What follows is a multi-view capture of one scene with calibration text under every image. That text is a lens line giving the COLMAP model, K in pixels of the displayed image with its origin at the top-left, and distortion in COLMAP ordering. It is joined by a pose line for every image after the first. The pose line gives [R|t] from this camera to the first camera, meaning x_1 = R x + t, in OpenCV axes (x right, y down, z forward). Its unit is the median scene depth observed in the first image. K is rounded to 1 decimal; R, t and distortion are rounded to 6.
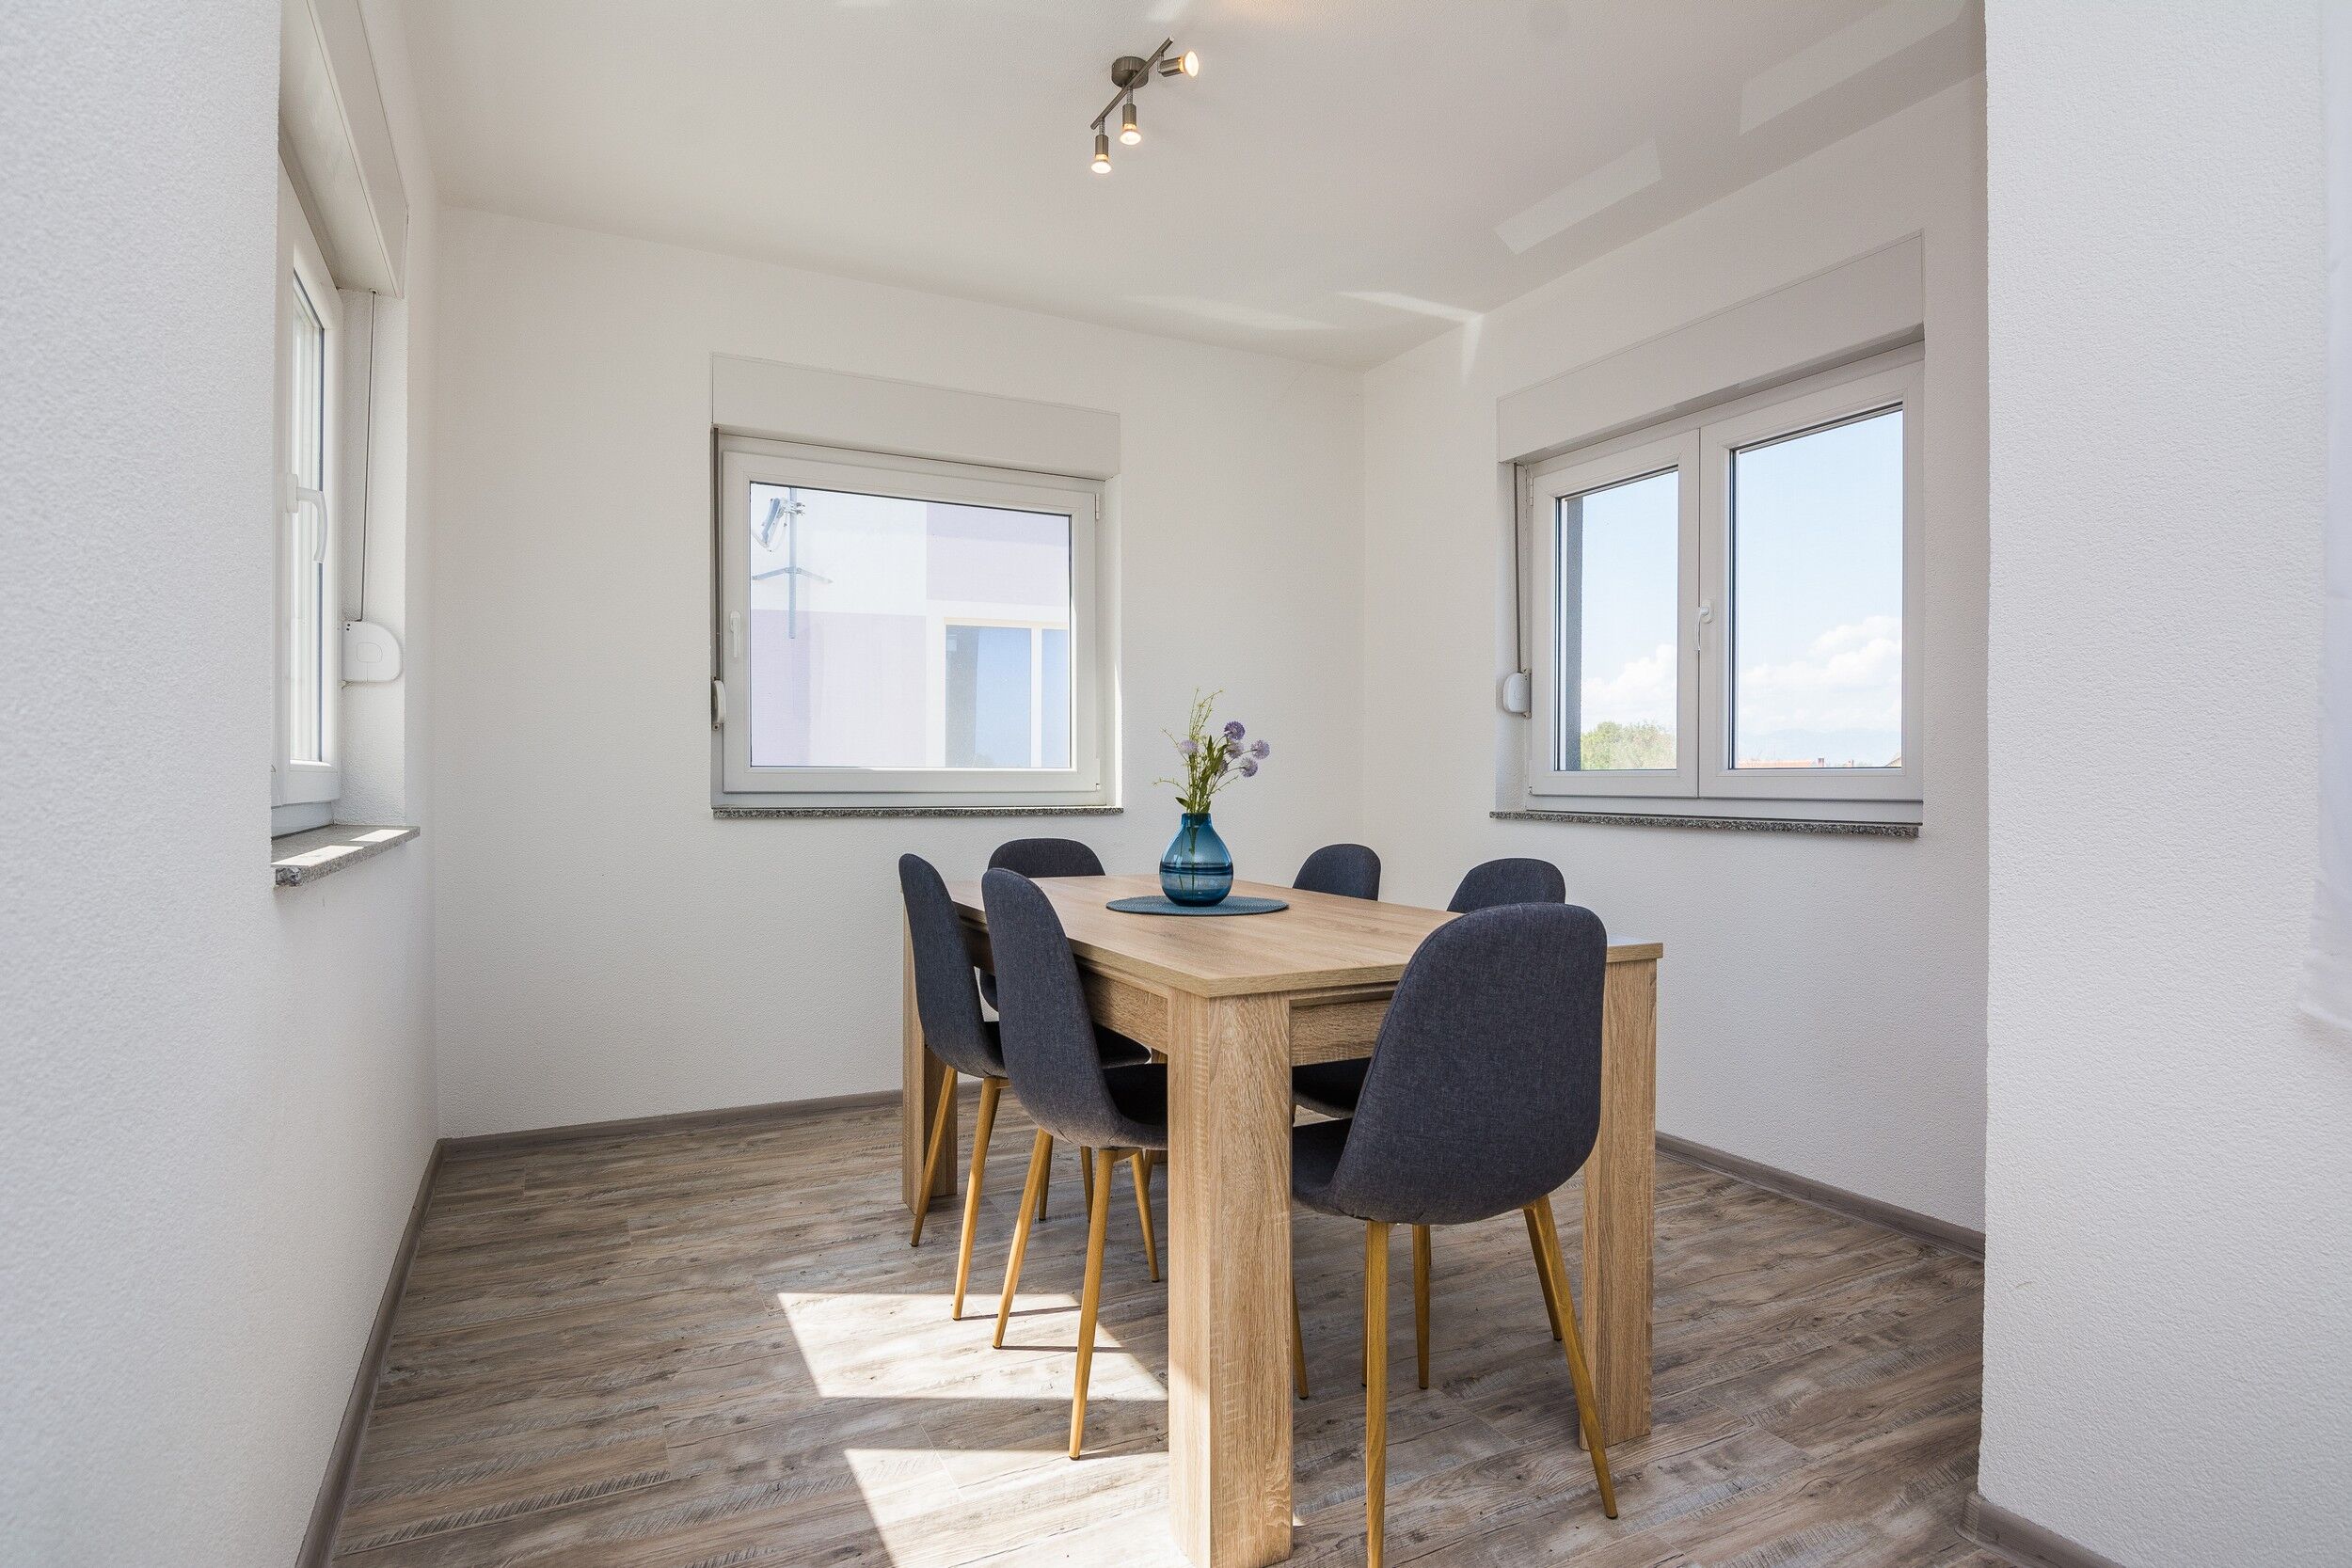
lens RADIAL K [[1217.0, 0, 1203.4], [0, 1217.0, 770.9], [0, 0, 1]] dist [-0.010001, -0.000998]
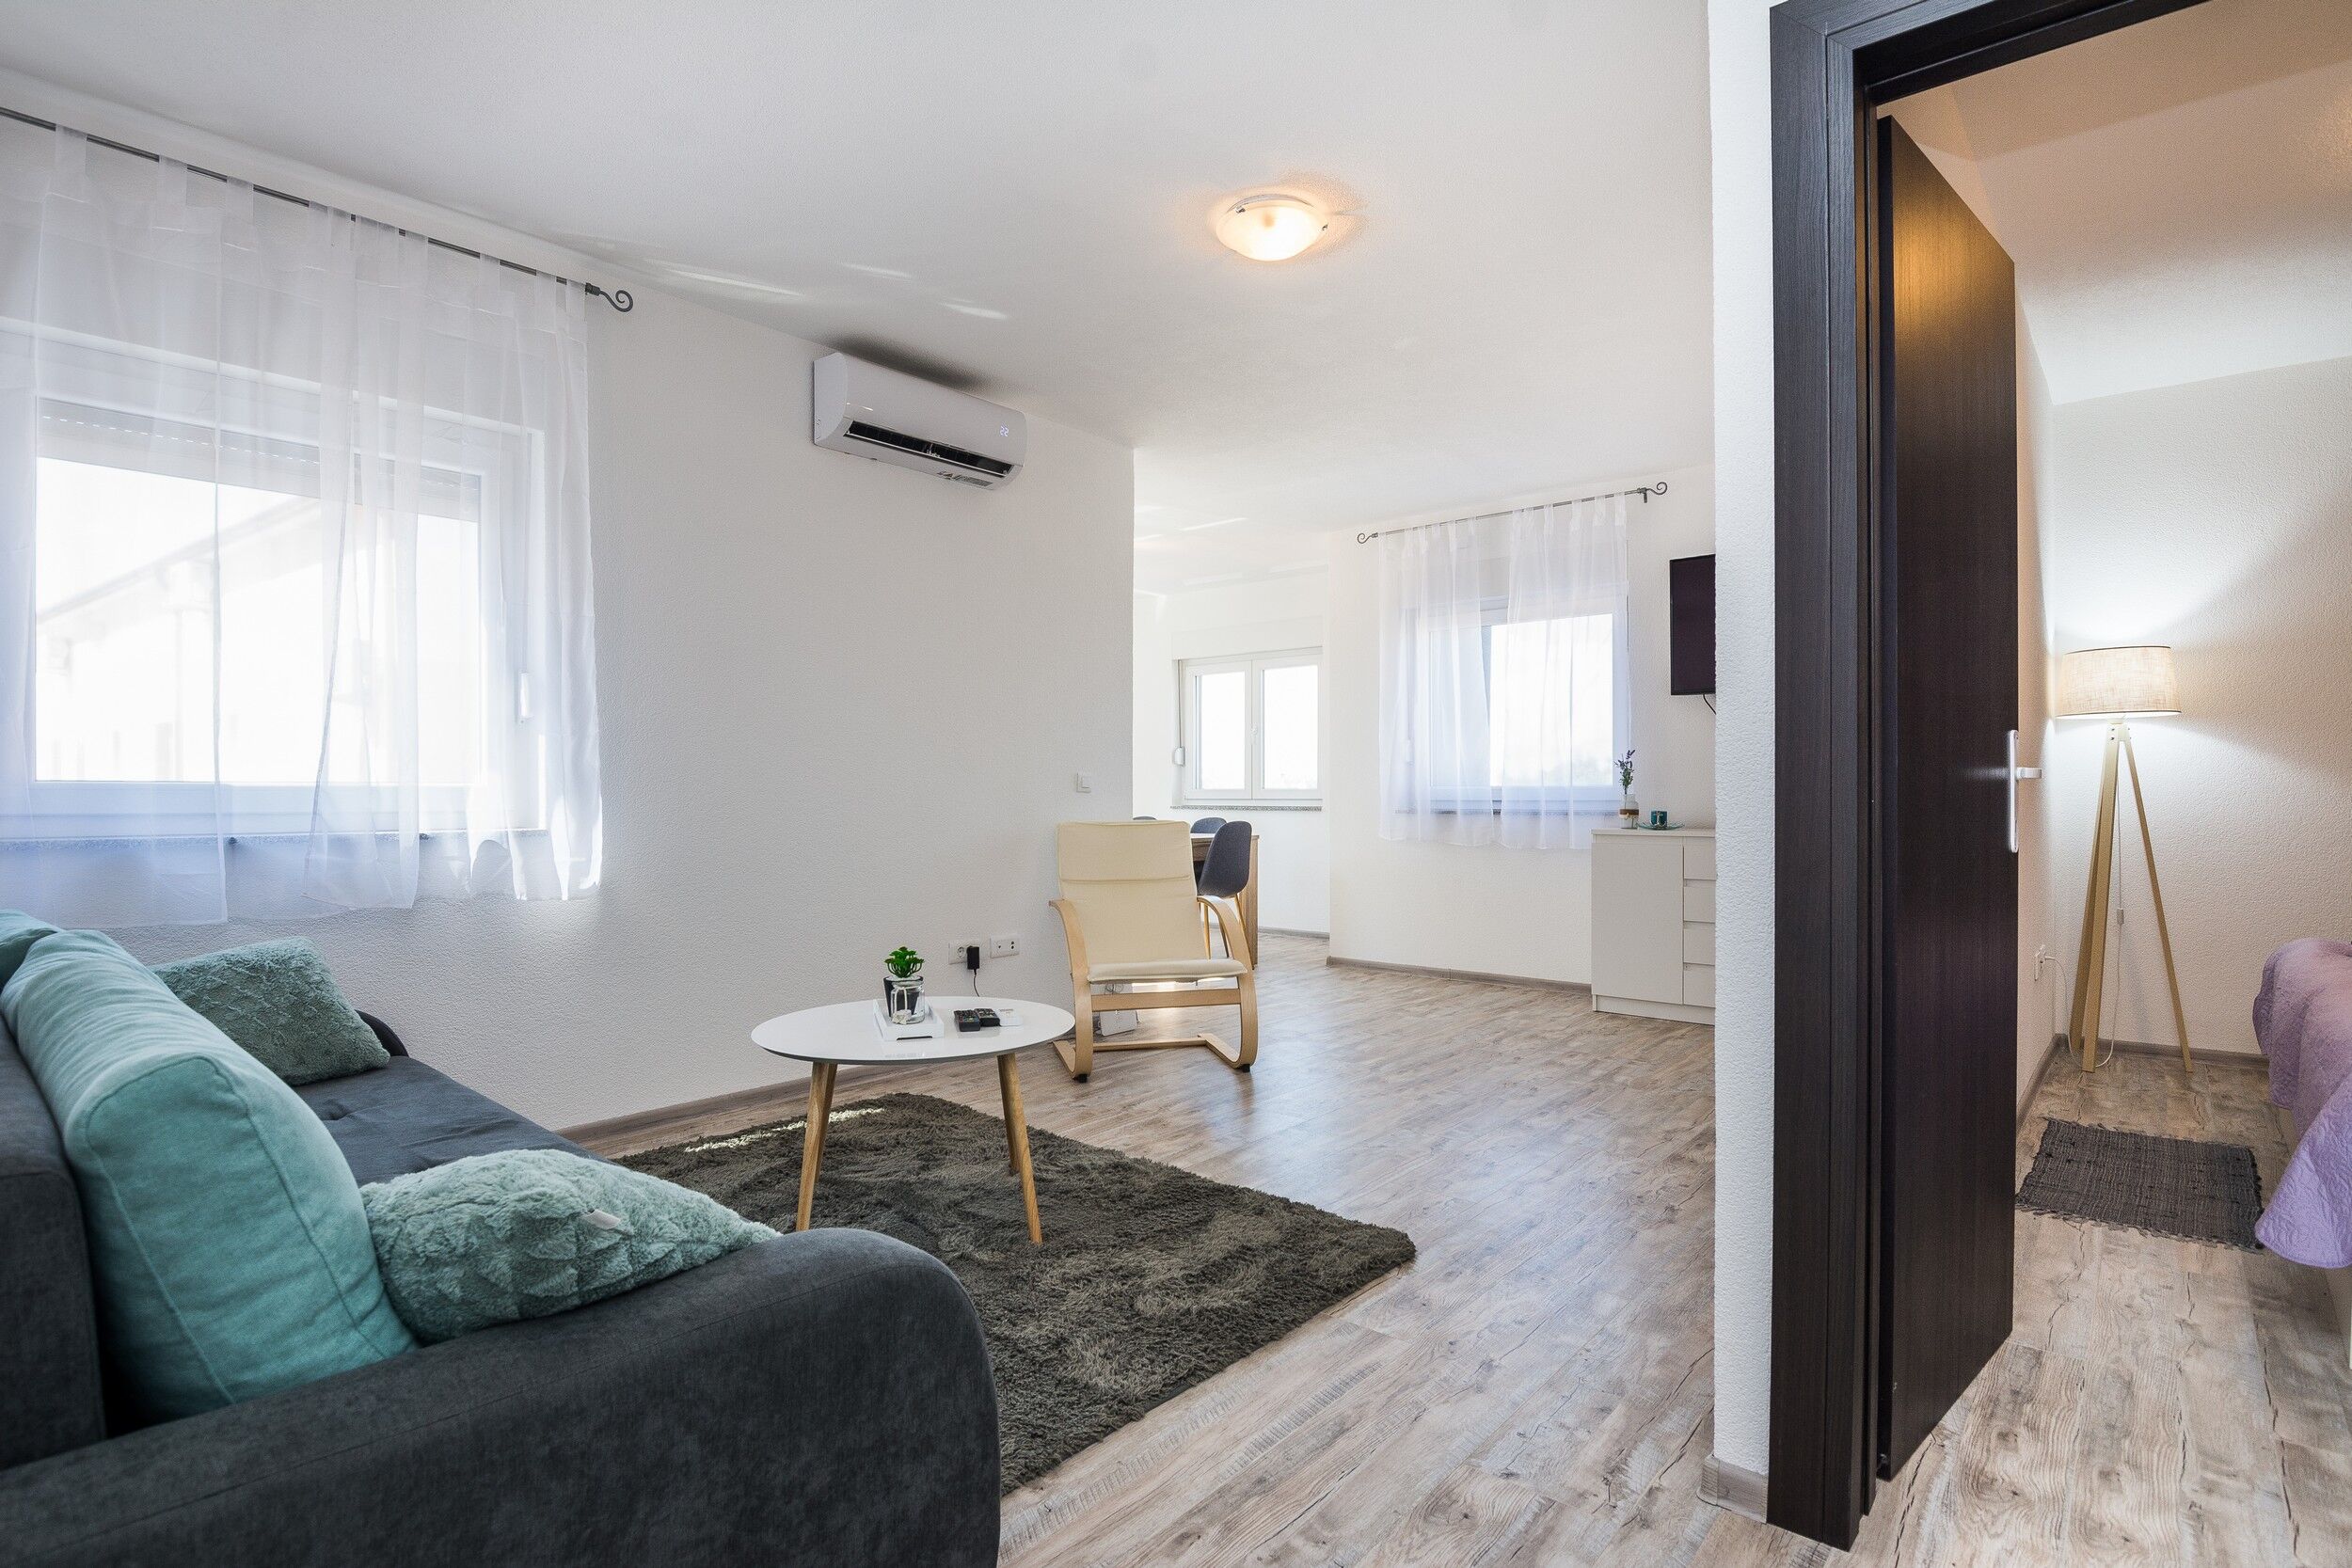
lens RADIAL K [[1157.8, 0, 1177.4], [0, 1157.8, 803.7], [0, 0, 1]] dist [-0.003316, -0.014835]
pose [[0.931107, -0.006916, 0.364679, -0.865792], [0.001319, 0.999878, 0.015596, -0.012967], [-0.364743, -0.014040, 0.931003, -1.683367]]
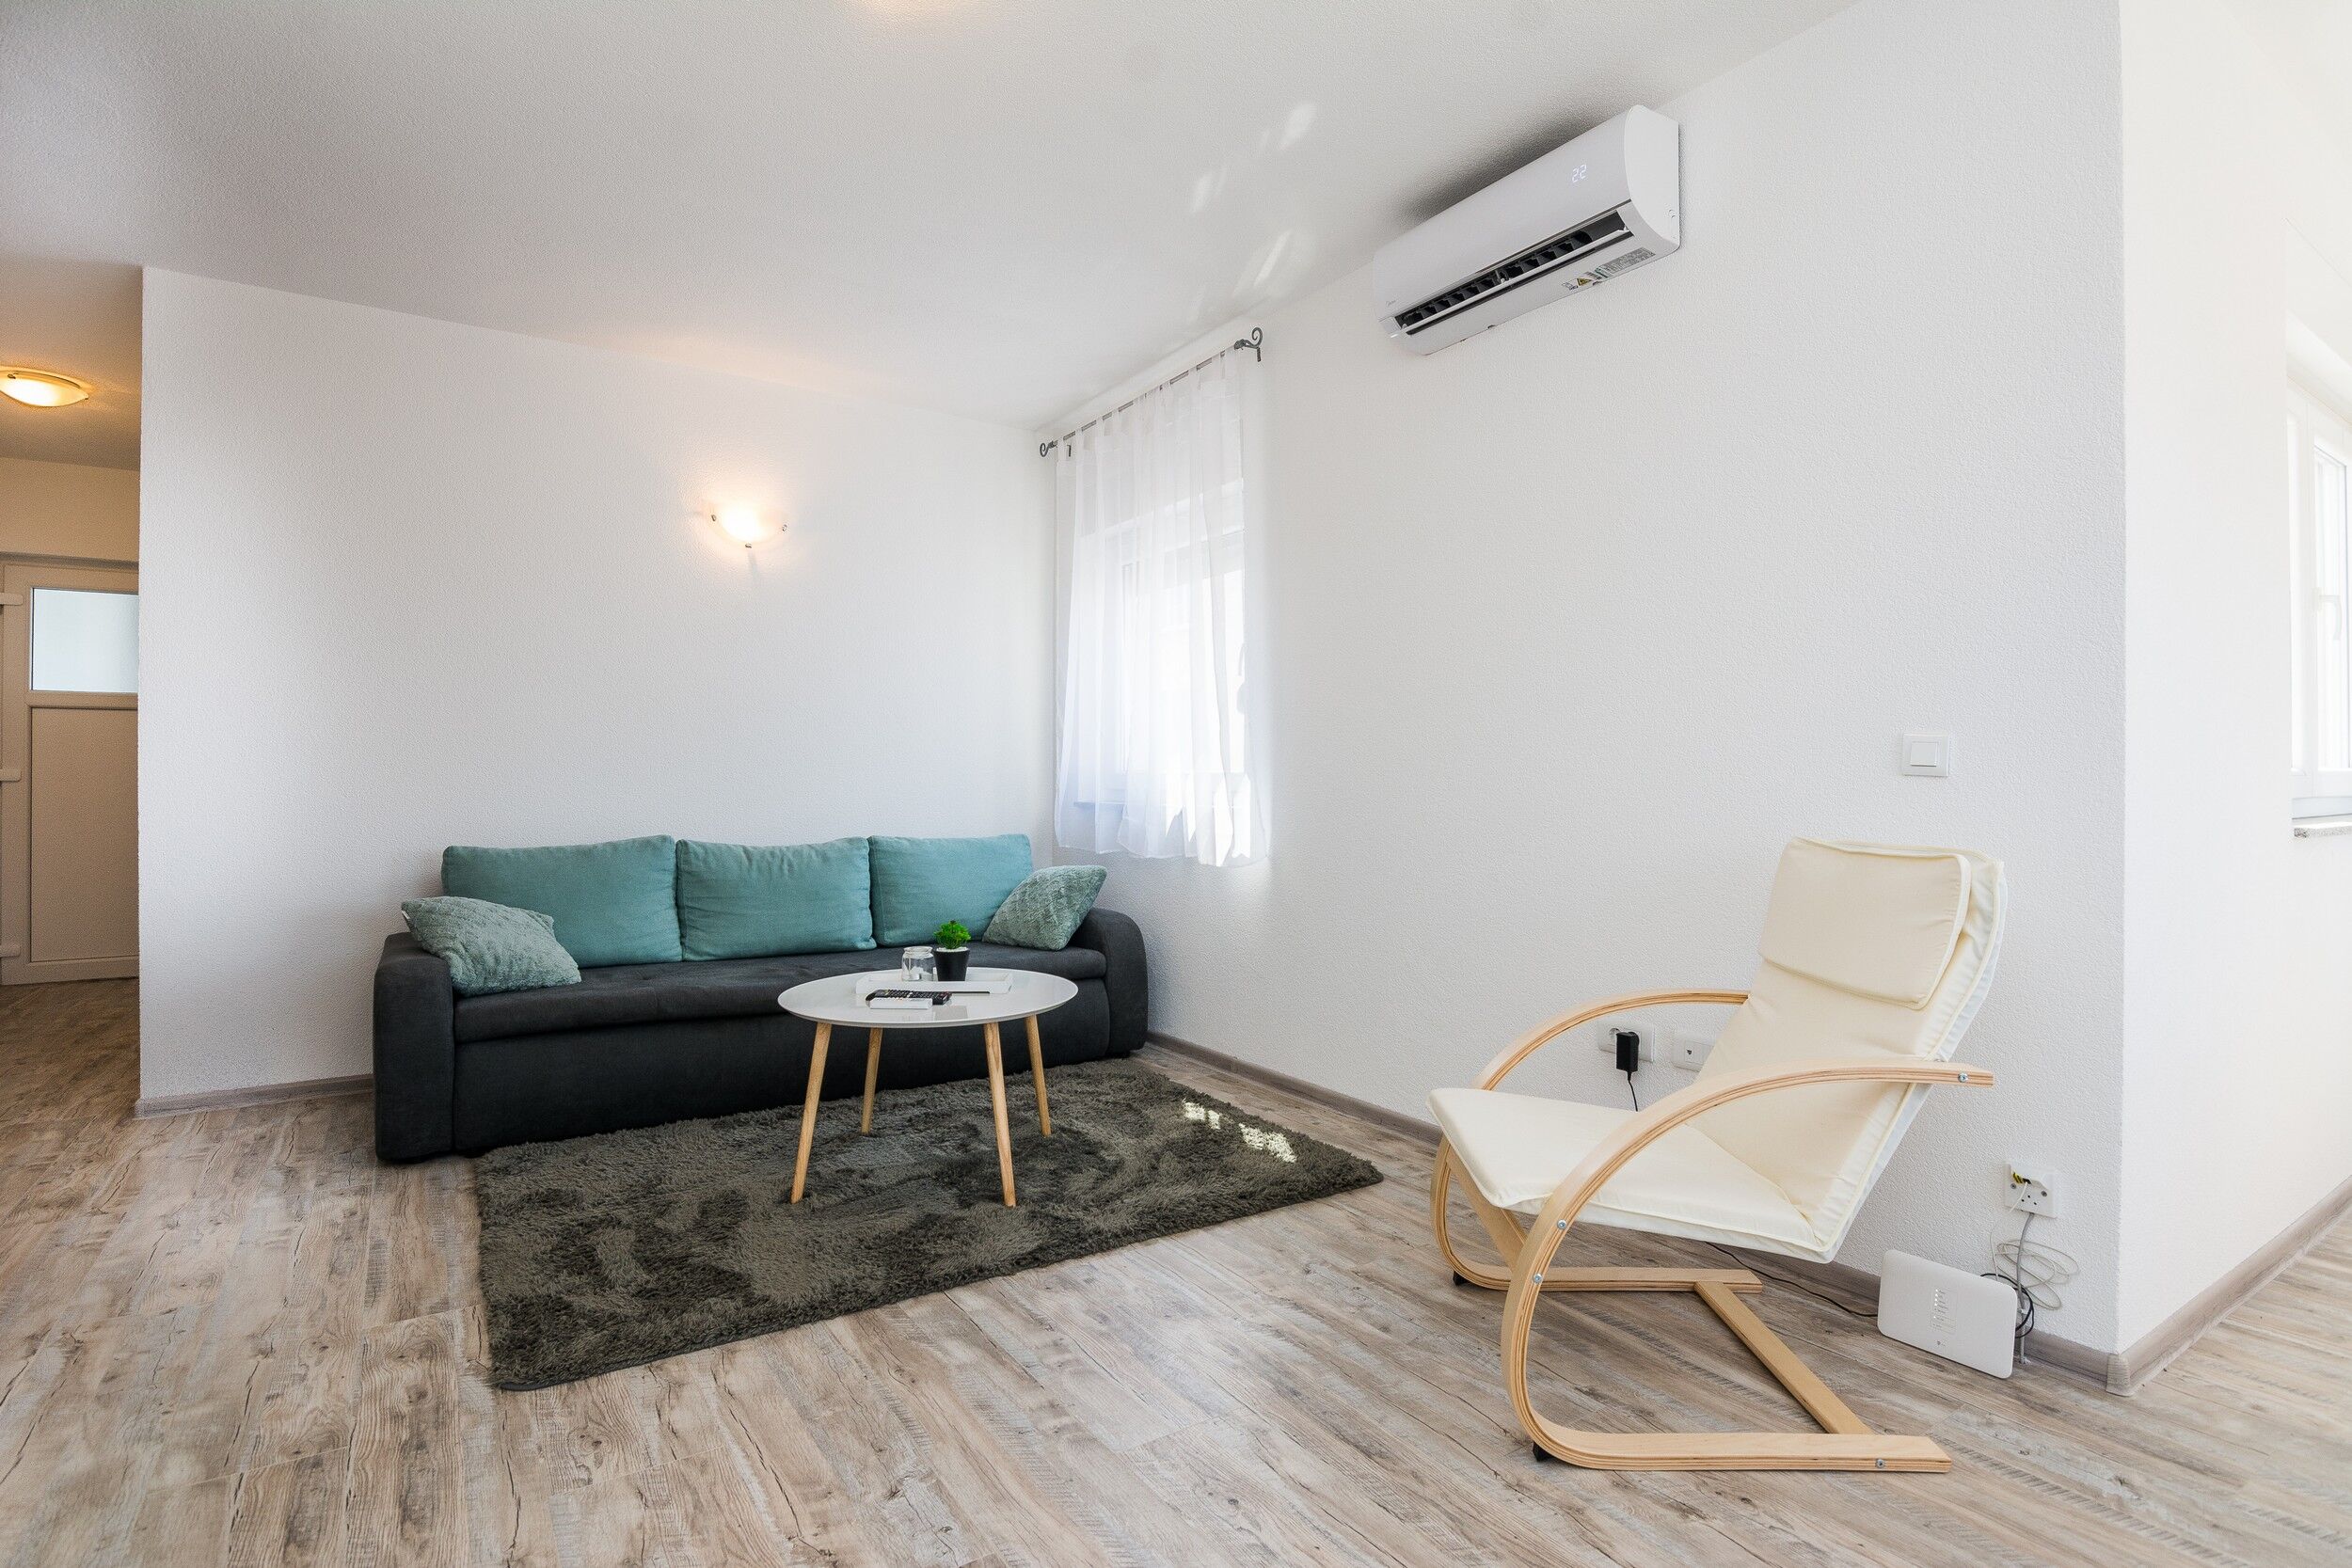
lens RADIAL K [[1140.3, 0, 1176.0], [0, 1140.3, 784.0], [0, 0, 1]] dist [-0.002148, -0.009886]
pose [[0.097836, 0.003931, -0.995195, 0.440748], [0.008383, 0.999953, 0.004774, -0.006274], [0.995167, -0.008810, 0.097799, -0.488595]]
